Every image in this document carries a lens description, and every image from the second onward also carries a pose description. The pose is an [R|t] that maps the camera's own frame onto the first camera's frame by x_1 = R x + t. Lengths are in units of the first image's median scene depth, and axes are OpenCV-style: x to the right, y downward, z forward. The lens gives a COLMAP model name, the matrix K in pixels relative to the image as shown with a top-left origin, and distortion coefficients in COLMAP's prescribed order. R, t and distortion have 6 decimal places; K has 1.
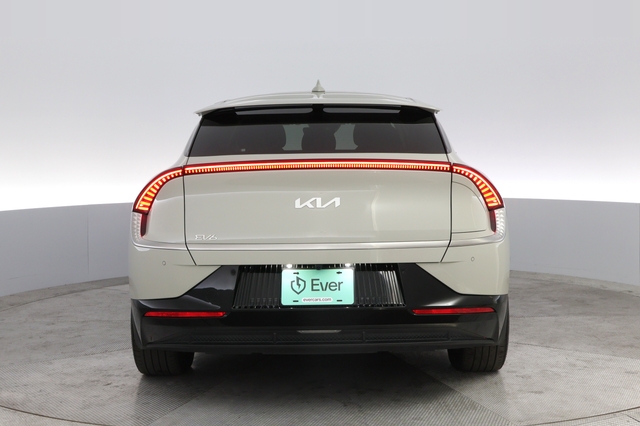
lens RADIAL K [[558.6, 0, 320.0], [0, 558.6, 213.0], [0, 0, 1]] dist [-0.006448, -0.002676]
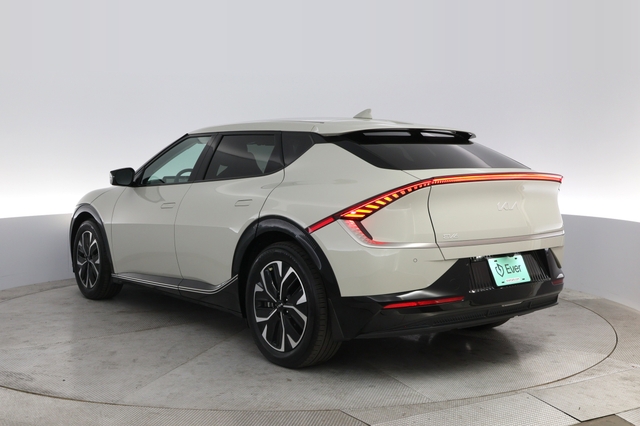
lens RADIAL K [[558.6, 0, 320.0], [0, 558.6, 213.0], [0, 0, 1]] dist [-0.006448, -0.002676]
pose [[0.891813, -0.033679, 0.451148, -0.955048], [0.051989, 0.998248, -0.028249, 0.012696], [-0.449406, 0.048648, 0.892002, 0.036268]]
